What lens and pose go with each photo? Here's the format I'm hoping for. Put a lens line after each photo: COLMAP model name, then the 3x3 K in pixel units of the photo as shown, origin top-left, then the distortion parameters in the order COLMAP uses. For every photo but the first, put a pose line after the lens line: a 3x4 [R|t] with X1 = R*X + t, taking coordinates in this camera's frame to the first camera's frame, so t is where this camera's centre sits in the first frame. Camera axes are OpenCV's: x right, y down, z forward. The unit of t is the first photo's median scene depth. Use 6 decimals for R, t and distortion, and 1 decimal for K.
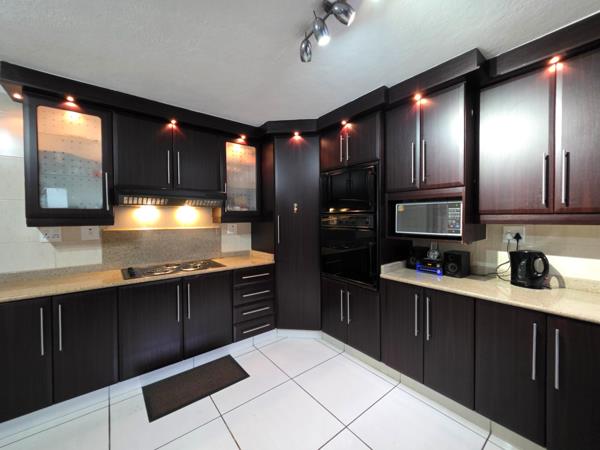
lens RADIAL K [[240.9, 0, 301.7], [0, 240.9, 222.2], [0, 0, 1]] dist [0.001815, -0.000027]
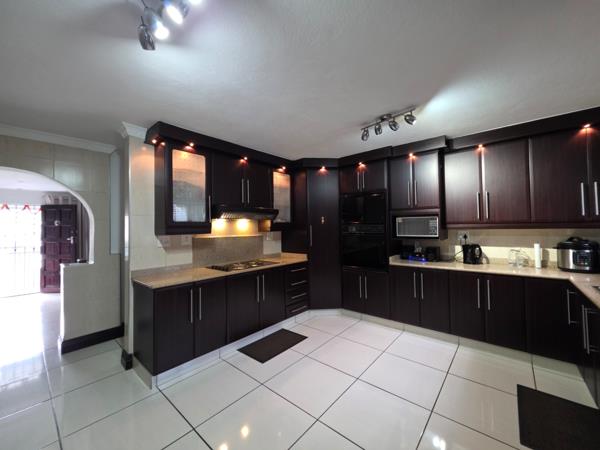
lens RADIAL K [[240.9, 0, 301.7], [0, 240.9, 222.2], [0, 0, 1]] dist [0.001815, -0.000027]
pose [[0.982638, -0.005216, 0.185461, -0.491705], [0.012617, 0.999169, -0.038746, 0.006984], [-0.185105, 0.040413, 0.981887, -0.414808]]
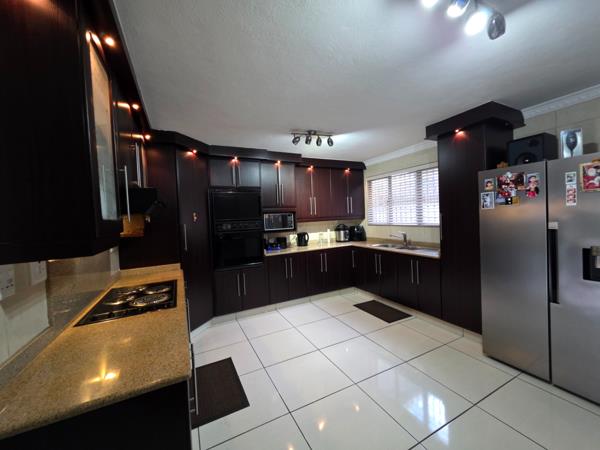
lens RADIAL K [[240.9, 0, 301.7], [0, 240.9, 222.2], [0, 0, 1]] dist [0.001815, -0.000027]
pose [[0.205056, -0.028057, 0.978348, -1.240794], [0.059588, 0.998093, 0.016134, -0.028753], [-0.976935, 0.054989, 0.206337, 0.354911]]
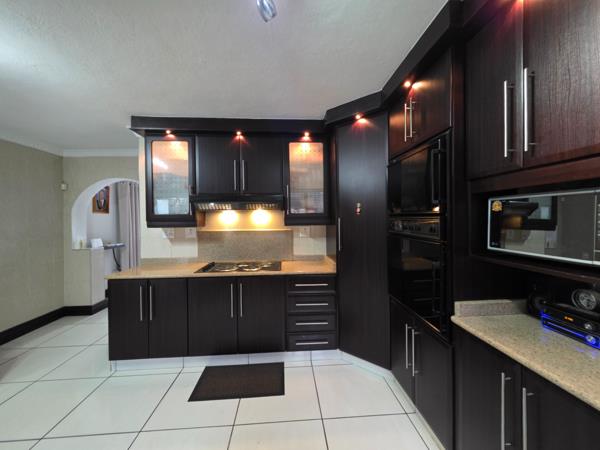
lens RADIAL K [[240.9, 0, 301.7], [0, 240.9, 222.2], [0, 0, 1]] dist [0.001815, -0.000027]
pose [[0.823227, 0.006170, -0.567678, 0.339504], [-0.004799, 0.999981, 0.003909, -0.019115], [0.567692, -0.000494, 0.823241, 0.272038]]
